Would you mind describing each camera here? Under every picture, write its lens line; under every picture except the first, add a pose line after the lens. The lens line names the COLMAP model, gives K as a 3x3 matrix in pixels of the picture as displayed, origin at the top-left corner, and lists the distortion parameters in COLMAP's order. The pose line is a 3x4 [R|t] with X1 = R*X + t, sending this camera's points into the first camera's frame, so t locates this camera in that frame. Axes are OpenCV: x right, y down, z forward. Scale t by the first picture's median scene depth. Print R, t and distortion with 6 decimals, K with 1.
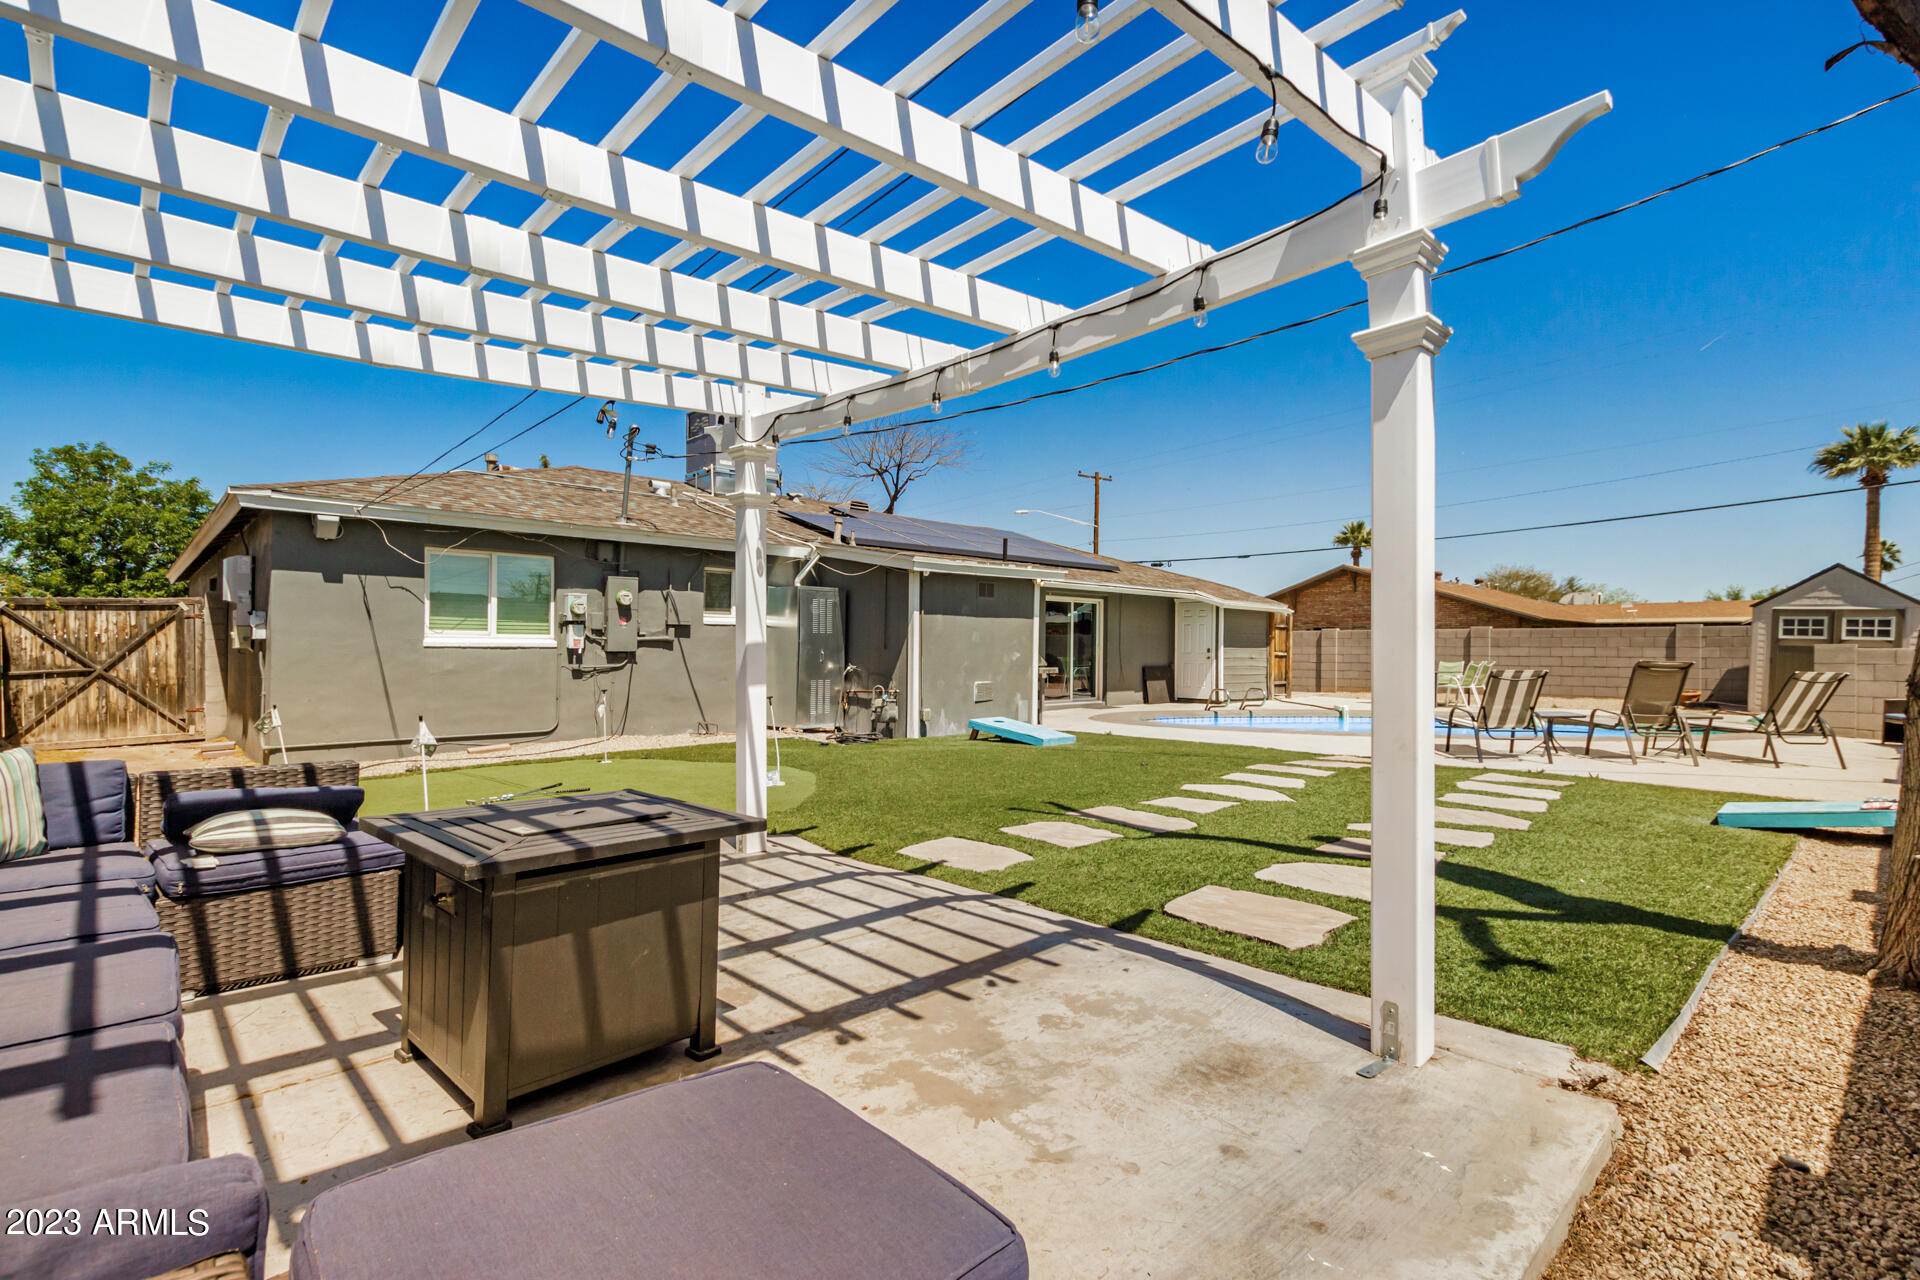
lens RADIAL K [[889.0, 0, 969.1], [0, 889.0, 642.4], [0, 0, 1]] dist [0.004832, 0.000151]
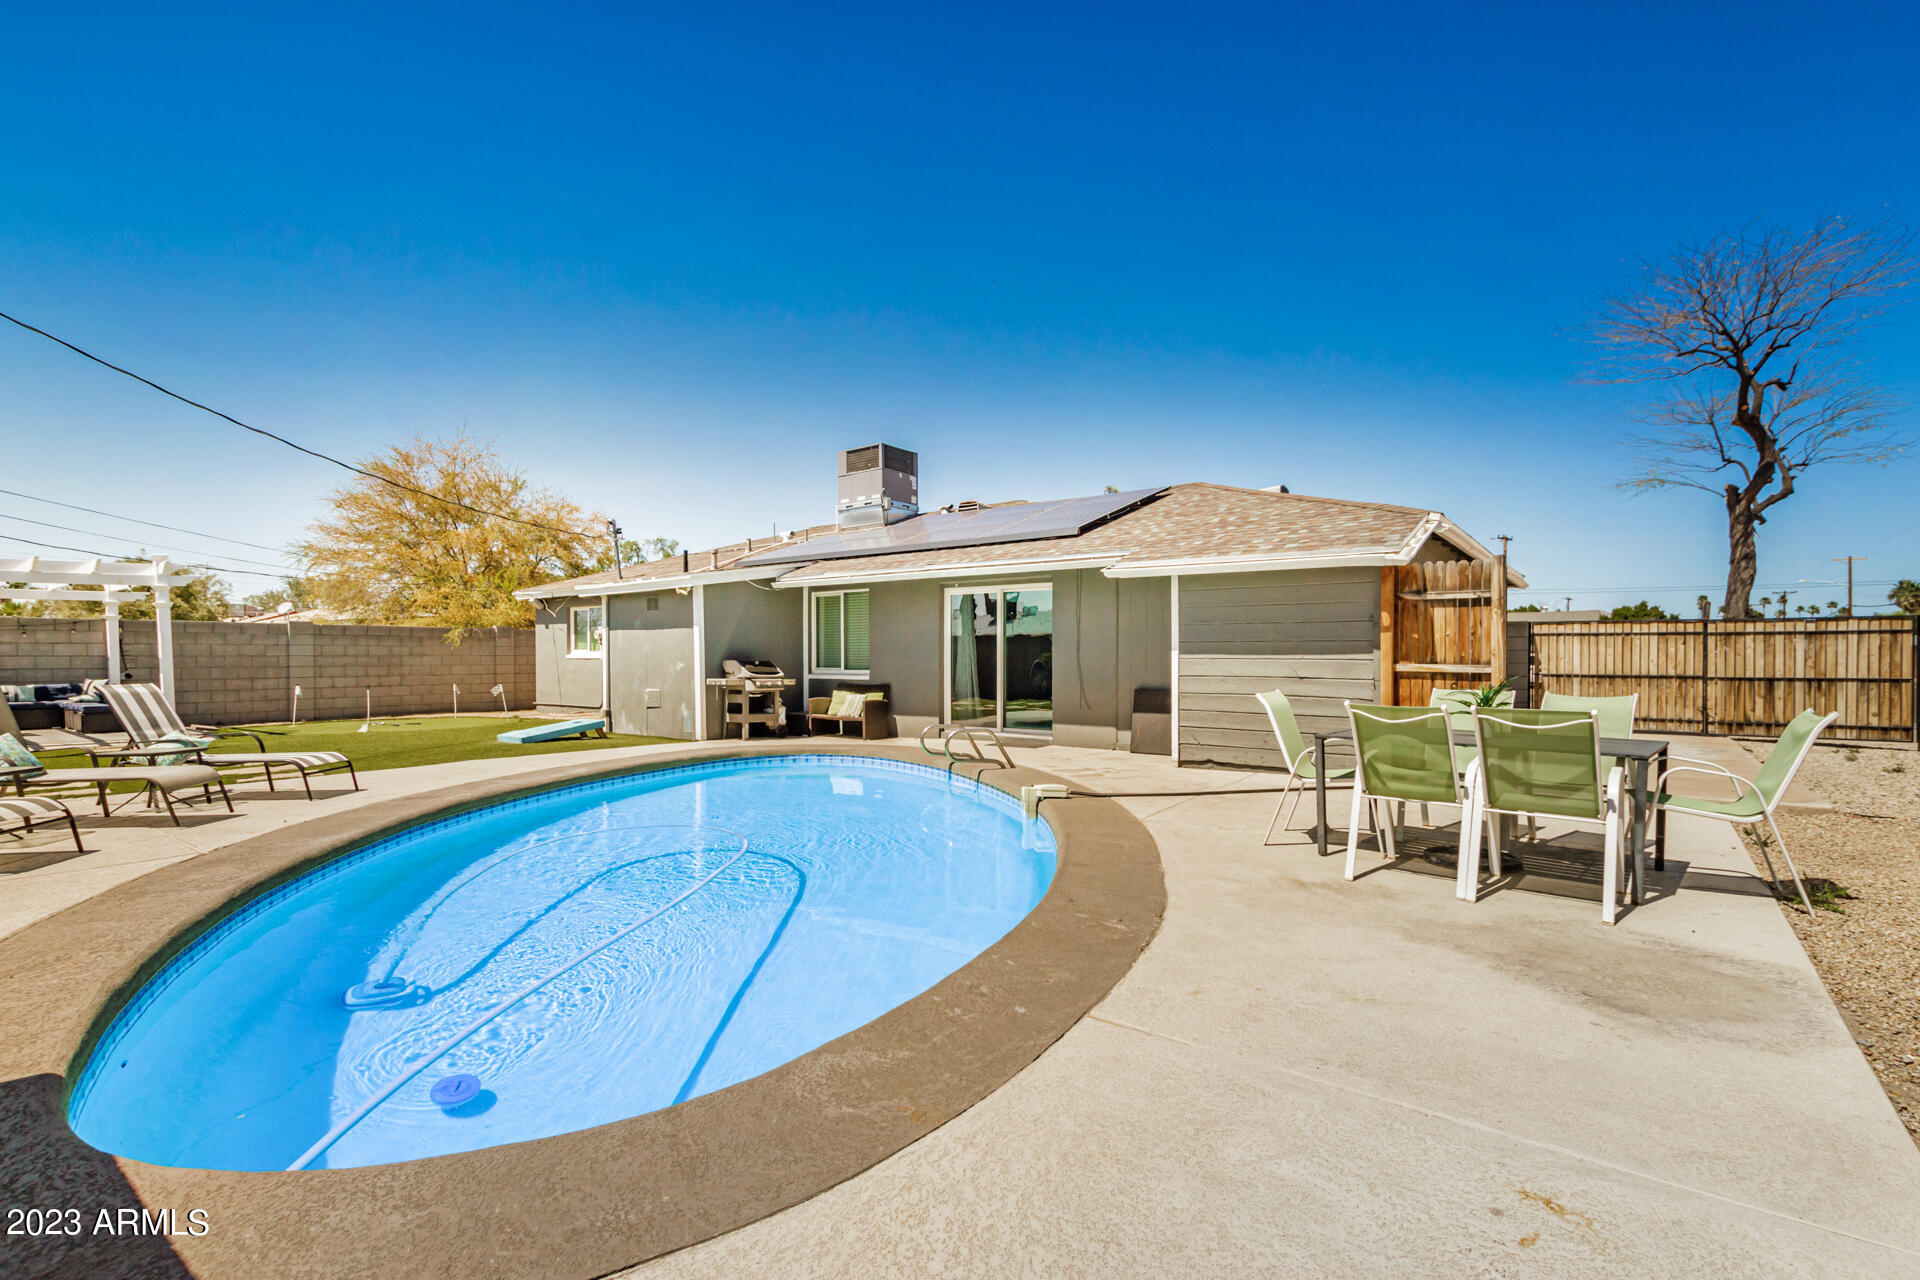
lens RADIAL K [[889.0, 0, 962.4], [0, 889.0, 676.3], [0, 0, 1]] dist [0.004832, 0.000151]
pose [[0.152013, 0.018580, -0.988204, 1.565934], [0.010233, 0.999740, 0.020371, 0.014665], [0.988326, -0.013209, 0.151783, 1.677377]]
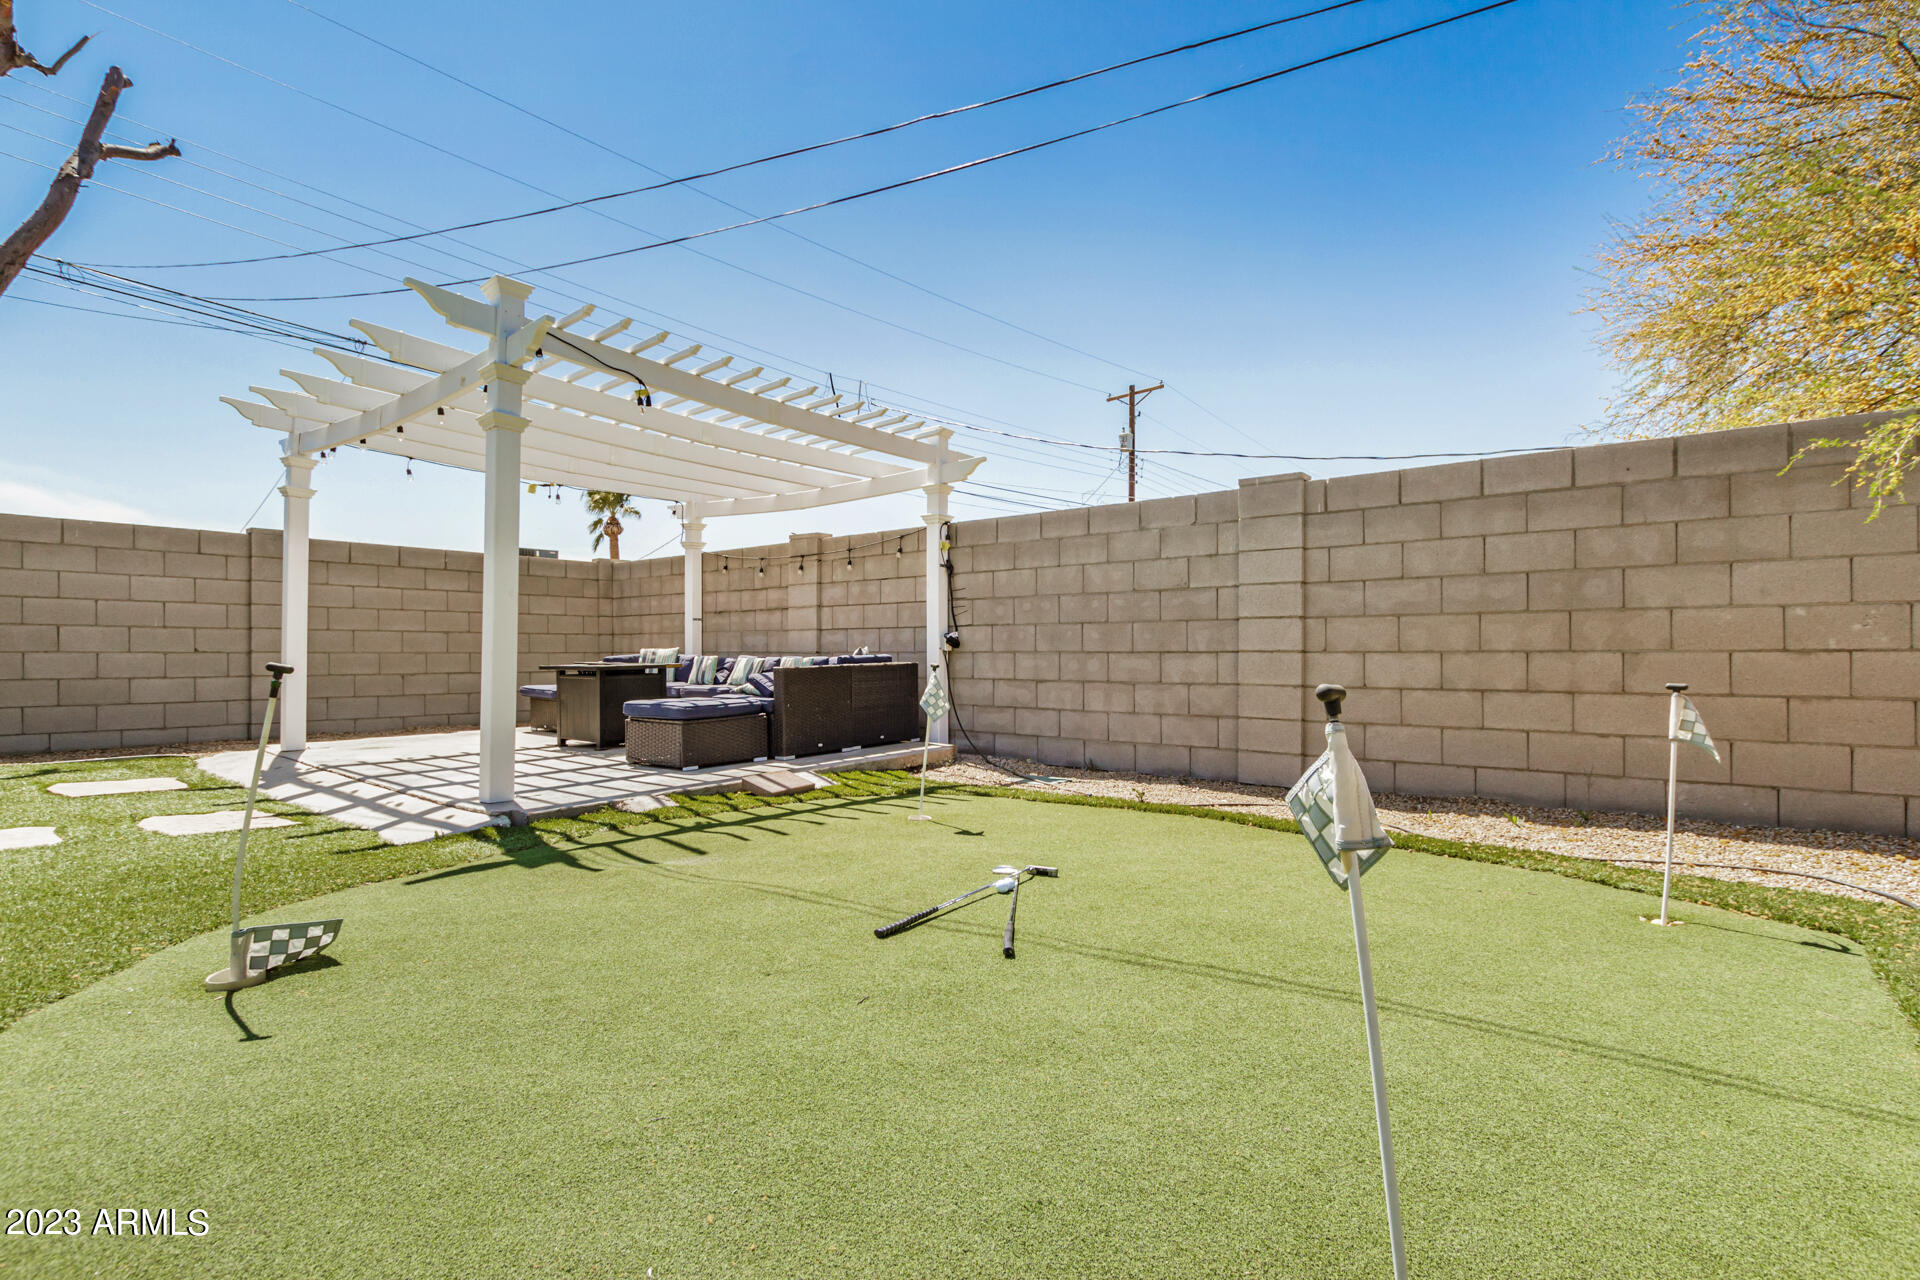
lens RADIAL K [[889.0, 0, 956.0], [0, 889.0, 648.3], [0, 0, 1]] dist [0.004832, 0.000151]
pose [[-0.994375, -0.003643, -0.105857, -0.347141], [-0.002244, 0.999909, -0.013334, 0.049339], [0.105896, -0.013021, -0.994292, 1.127255]]
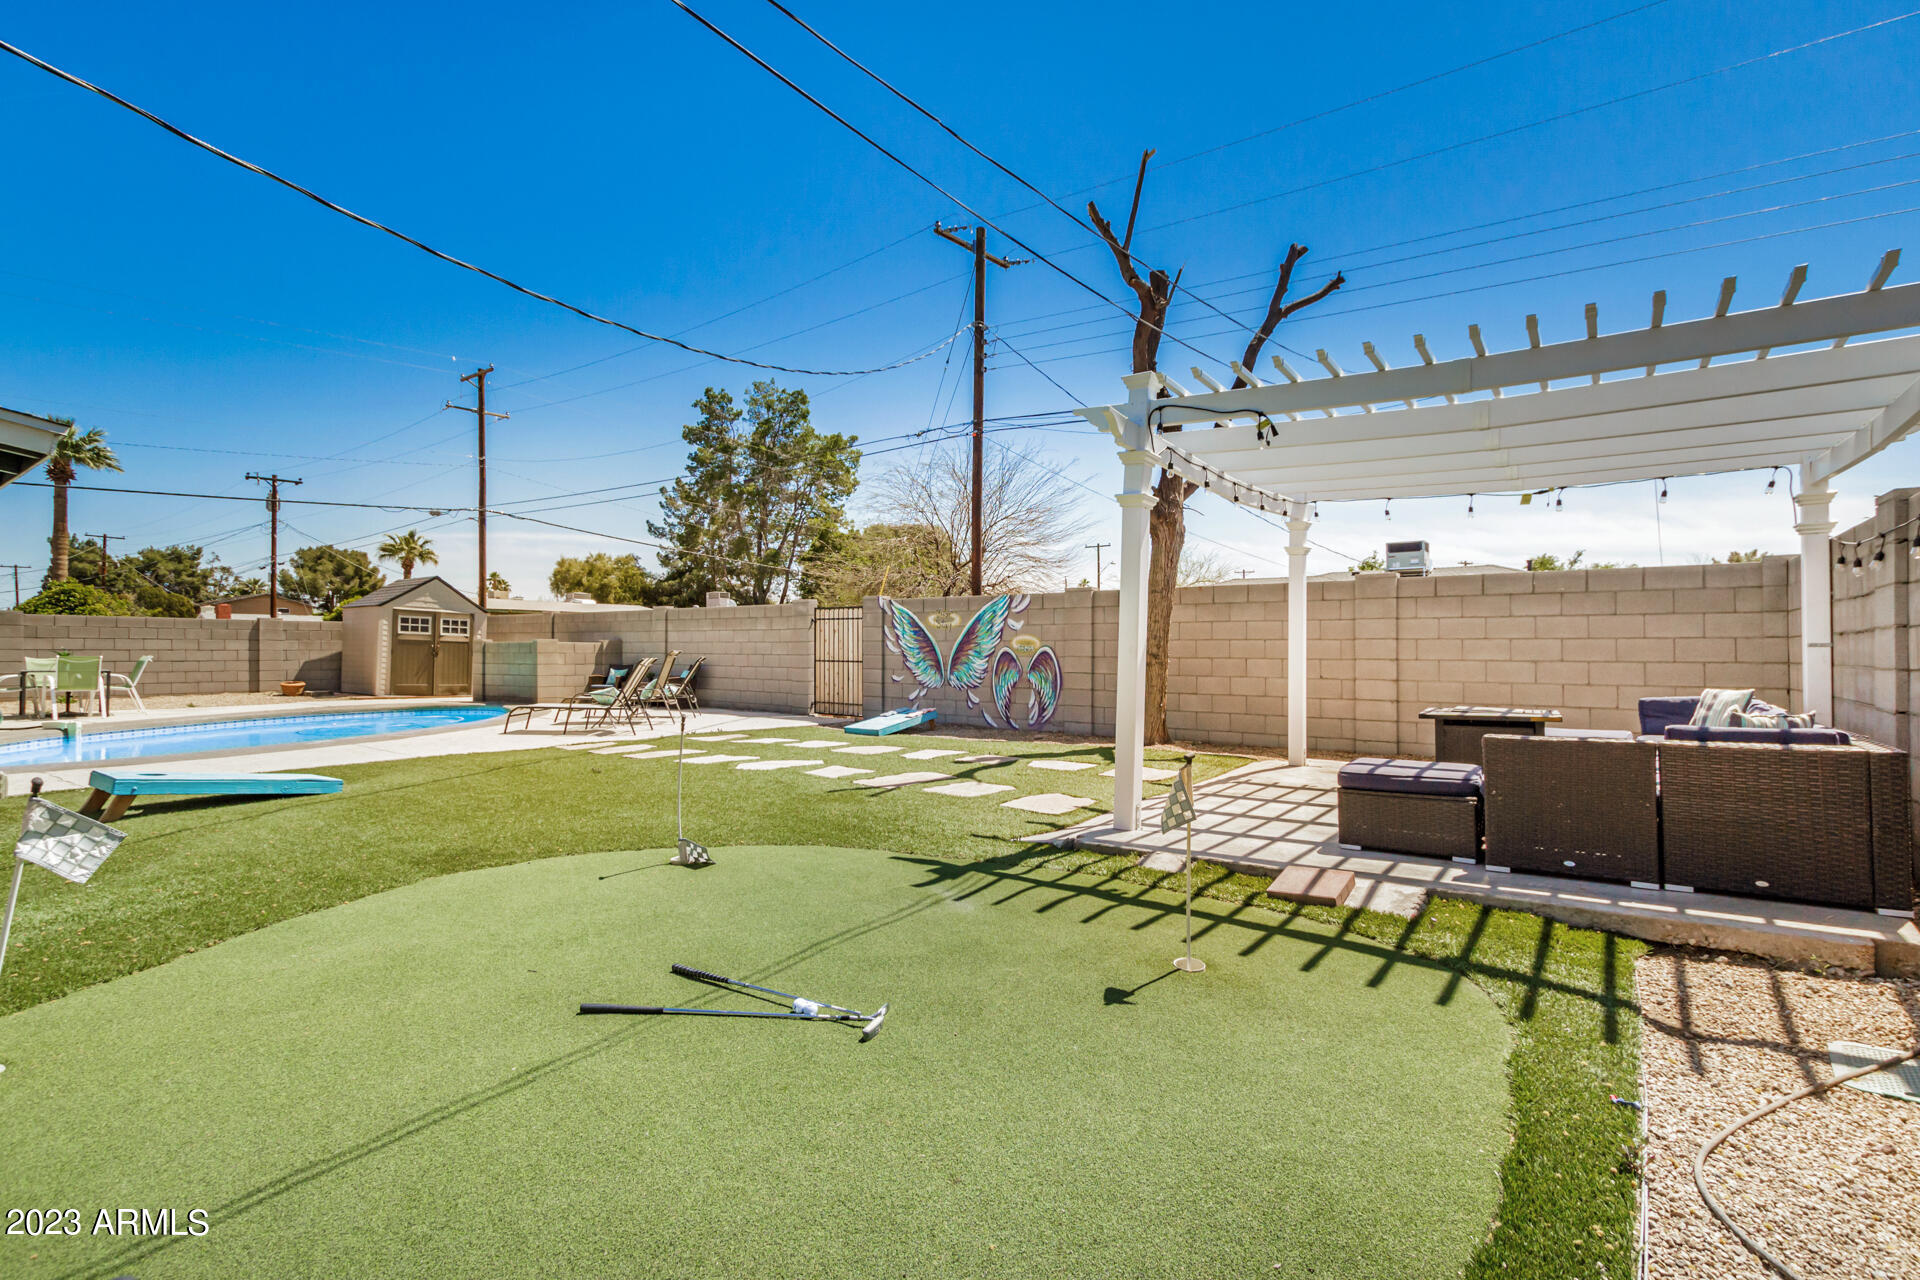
lens RADIAL K [[889.0, 0, 967.3], [0, 889.0, 636.2], [0, 0, 1]] dist [0.004832, 0.000151]
pose [[-0.147739, 0.011503, 0.988959, -0.724183], [-0.012041, 0.999837, -0.013428, 0.010880], [-0.988953, -0.013892, -0.147577, 0.769953]]
